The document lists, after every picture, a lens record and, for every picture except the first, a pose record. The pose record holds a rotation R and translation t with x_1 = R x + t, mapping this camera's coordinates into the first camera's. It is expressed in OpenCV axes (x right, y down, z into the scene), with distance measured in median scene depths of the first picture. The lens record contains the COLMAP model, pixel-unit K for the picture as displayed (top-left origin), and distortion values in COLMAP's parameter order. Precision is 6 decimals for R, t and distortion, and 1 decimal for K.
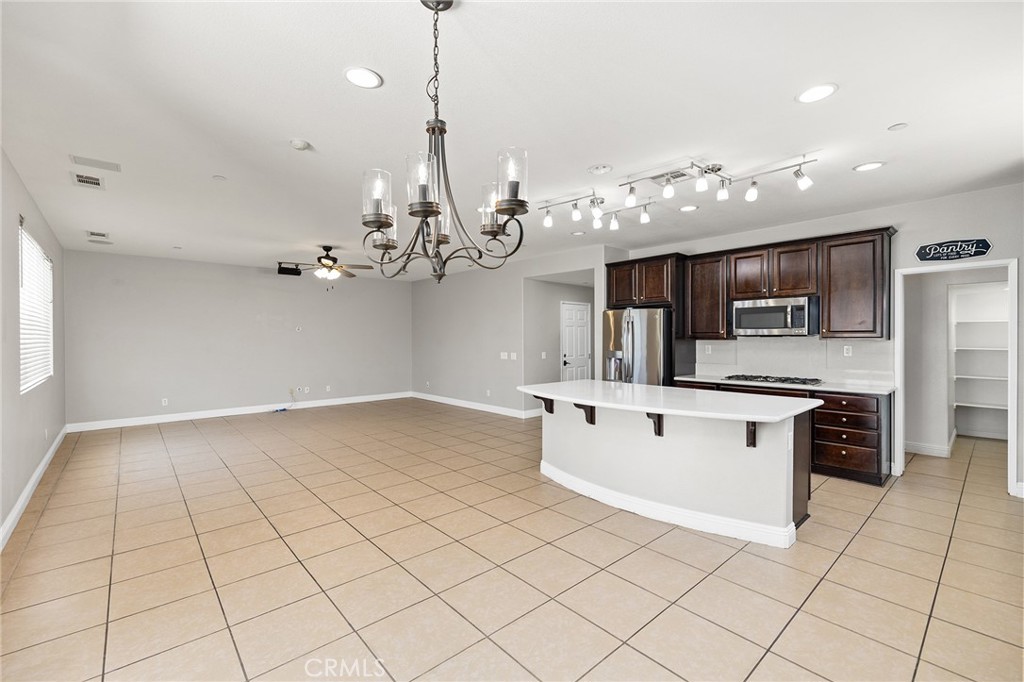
lens RADIAL K [[438.2, 0, 508.5], [0, 438.2, 337.5], [0, 0, 1]] dist [-0.000237, -0.000322]
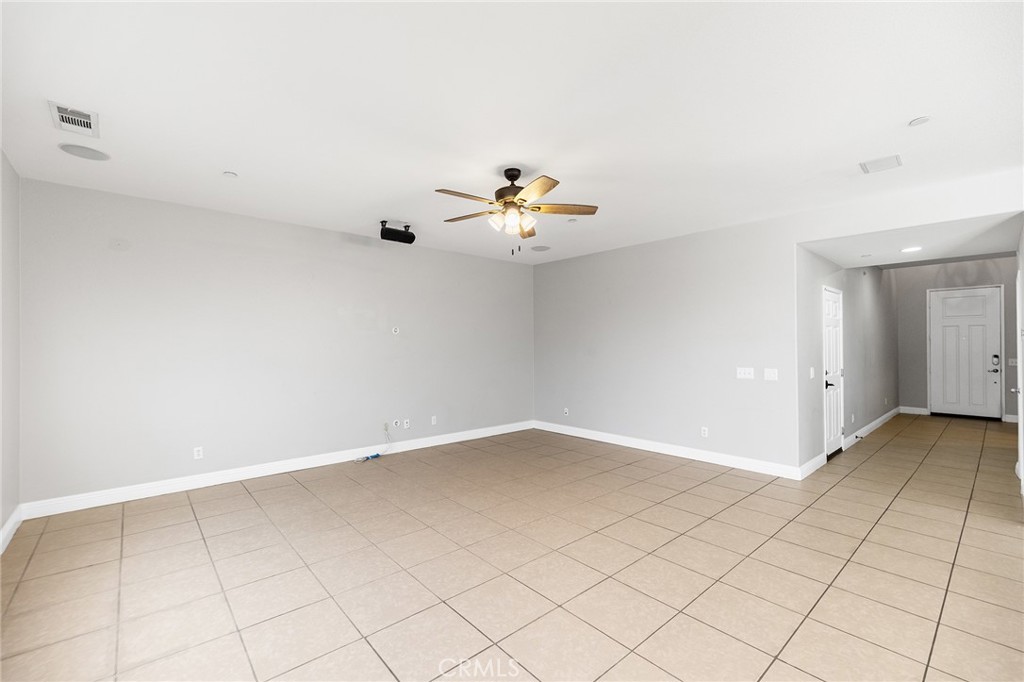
lens RADIAL K [[433.6, 0, 509.4], [0, 433.6, 347.6], [0, 0, 1]] dist [0.002528, 0.000492]
pose [[0.999995, -0.000764, -0.003005, -0.312890], [0.000785, 0.999974, 0.007166, 0.001010], [0.002999, -0.007169, 0.999970, 0.360210]]
